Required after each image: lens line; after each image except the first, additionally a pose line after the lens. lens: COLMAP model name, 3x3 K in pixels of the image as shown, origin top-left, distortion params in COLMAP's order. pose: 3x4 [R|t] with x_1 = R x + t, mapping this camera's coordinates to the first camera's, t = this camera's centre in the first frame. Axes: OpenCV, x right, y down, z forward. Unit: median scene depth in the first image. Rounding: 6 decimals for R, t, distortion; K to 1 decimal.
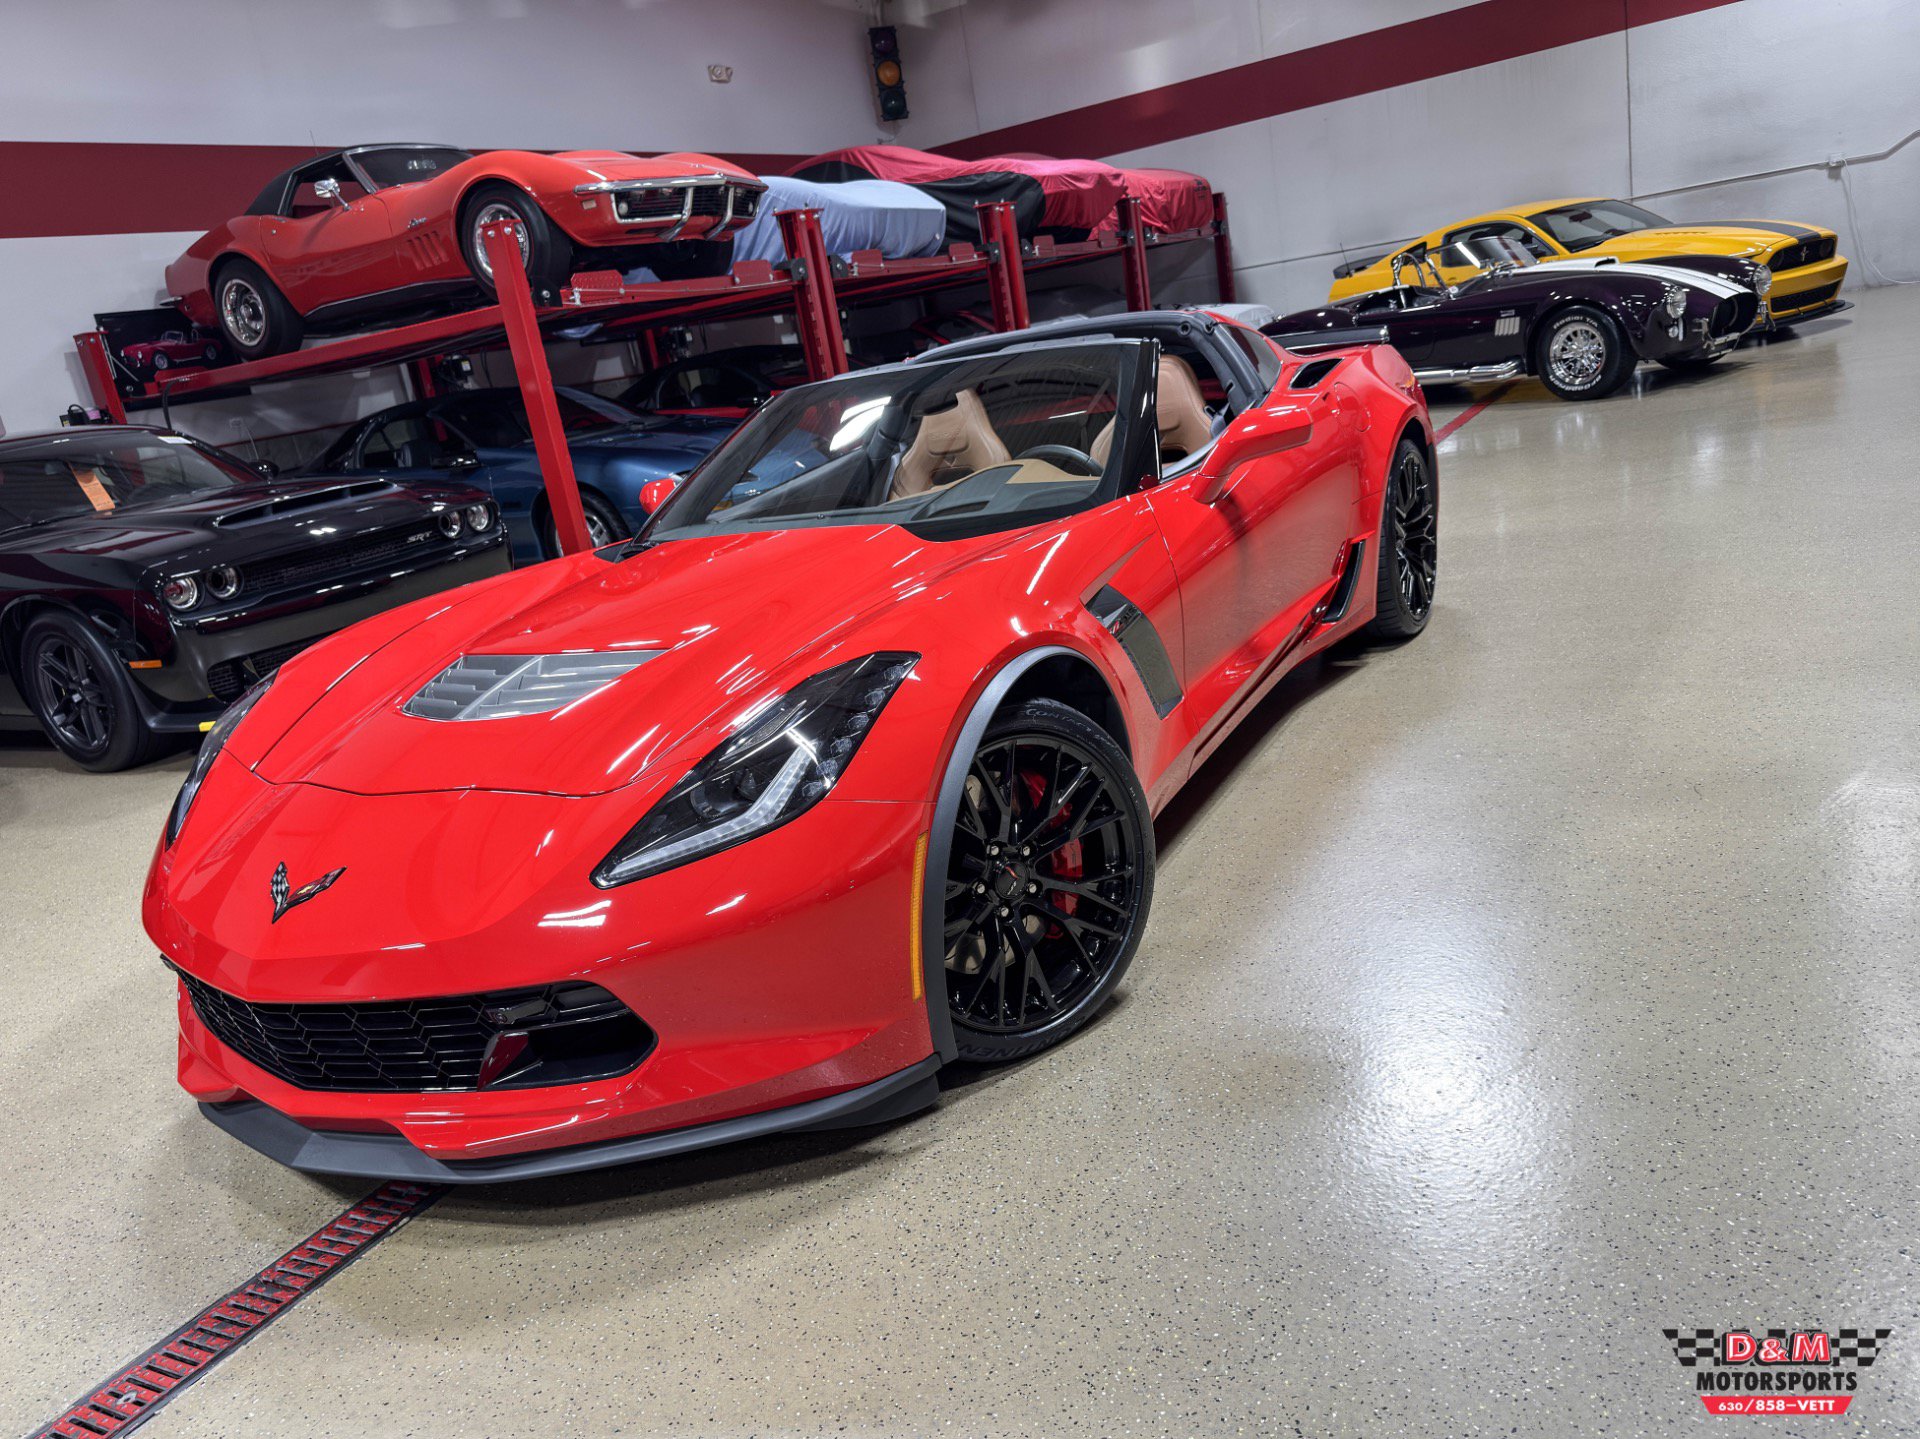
lens RADIAL K [[1384.0, 0, 966.0], [0, 1384.0, 742.0], [0, 0, 1]] dist [0.045759, -0.073607]
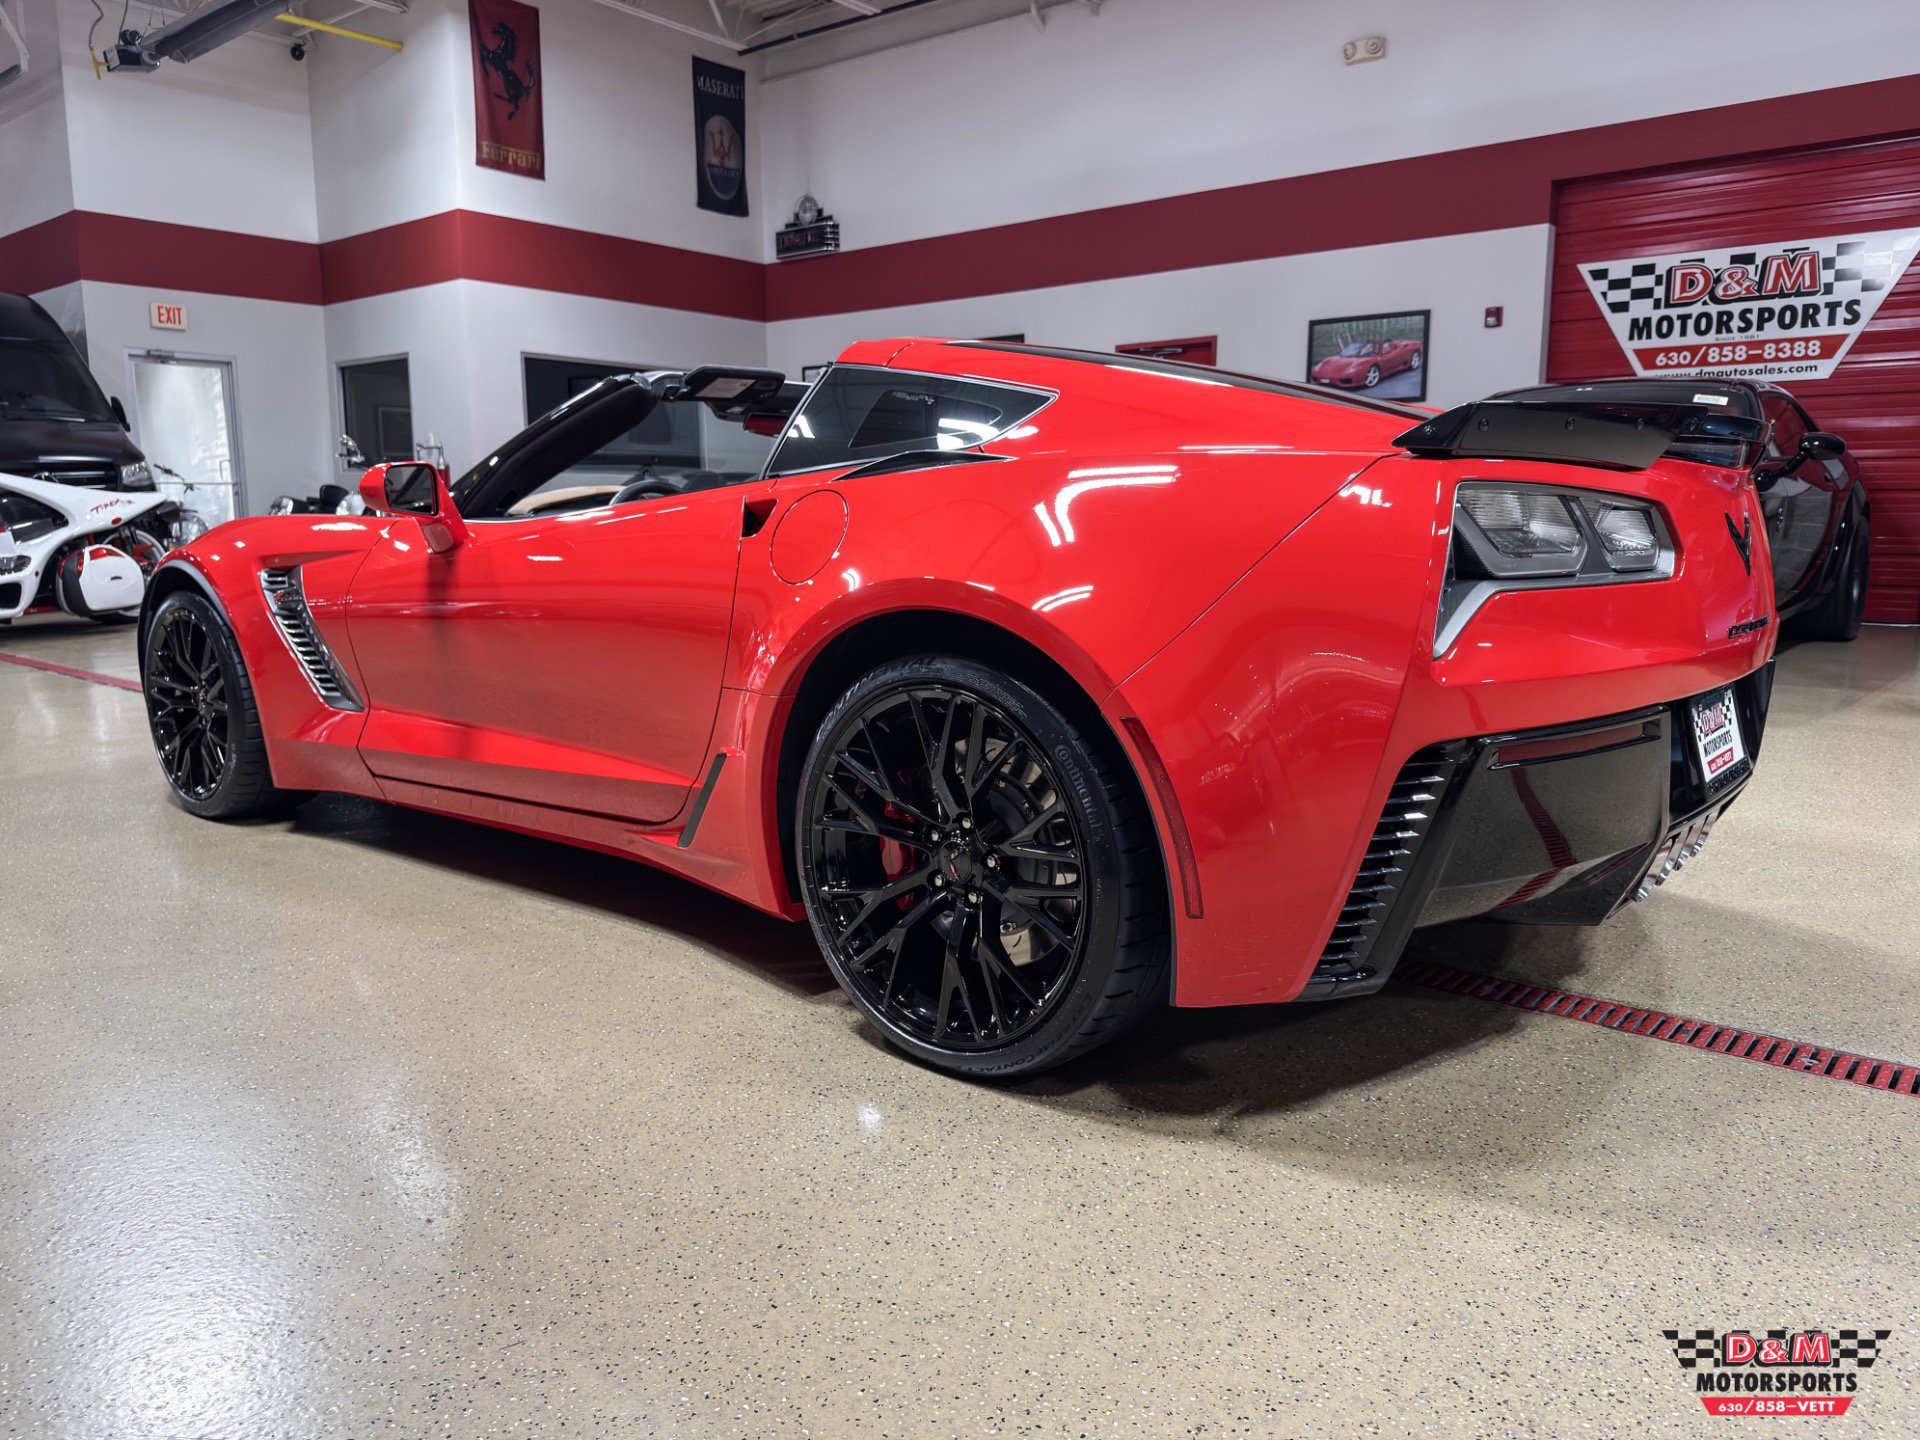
lens RADIAL K [[1366.7, 0, 955.4], [0, 1366.7, 717.6], [0, 0, 1]] dist [0.005666, -0.007783]
pose [[-0.181215, 0.311490, -0.932810, 0.331303], [-0.257284, 0.900464, 0.350671, -0.159322], [0.949192, 0.303544, -0.083036, 0.481681]]
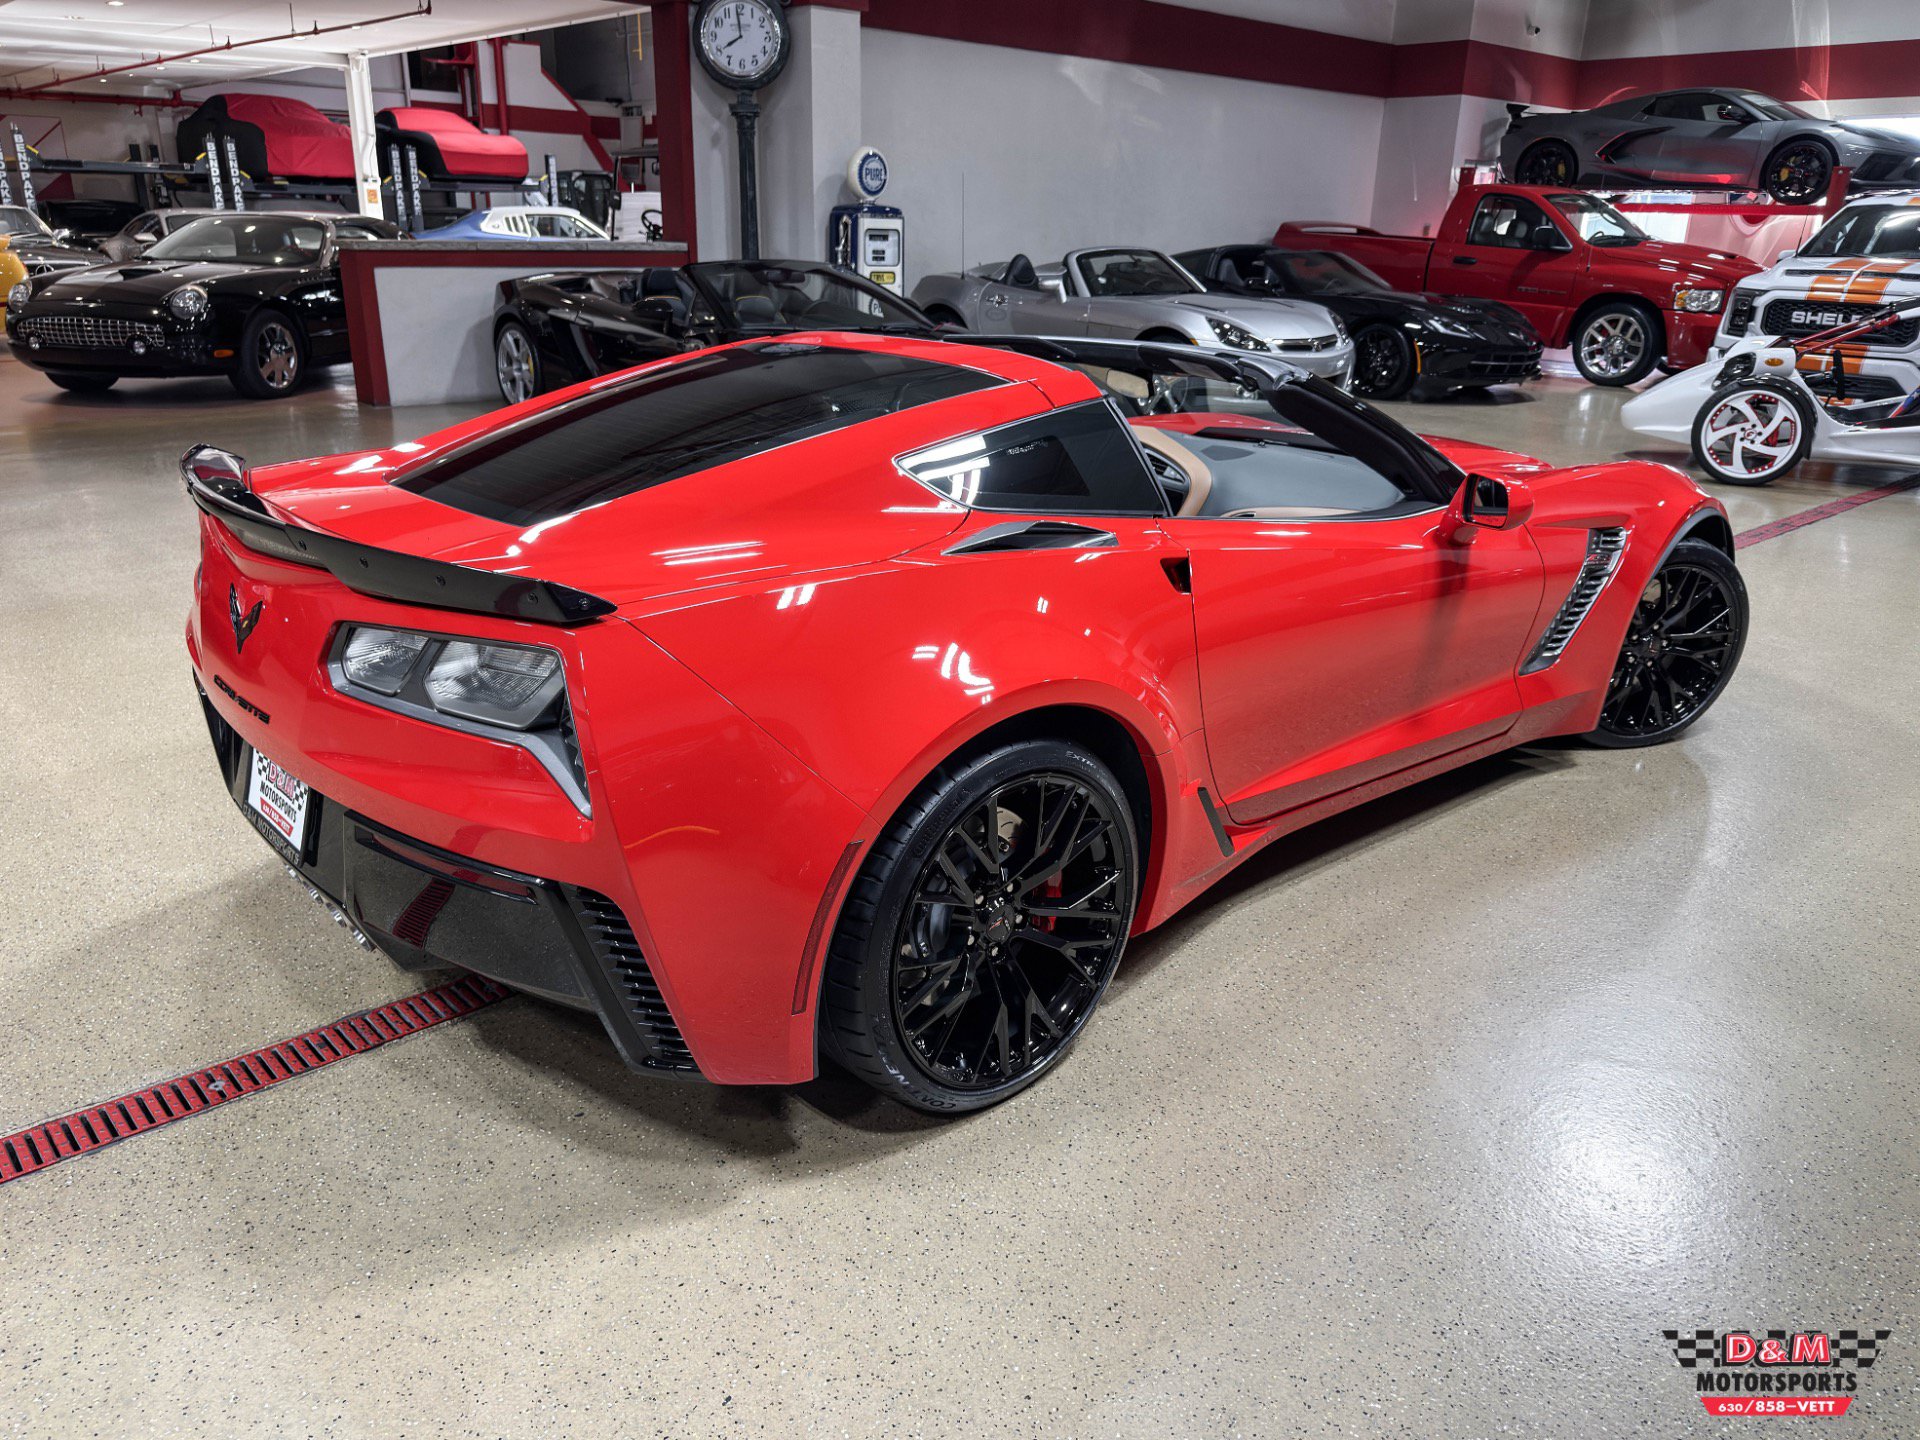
lens RADIAL K [[1396.6, 0, 960.0], [0, 1396.6, 720.0], [0, 0, 1]] dist [0.002893, -0.010779]
pose [[-0.943202, 0.032791, 0.330597, -0.082669], [0.216419, 0.815647, 0.536548, -0.223857], [-0.252056, 0.577620, -0.776416, 0.727918]]
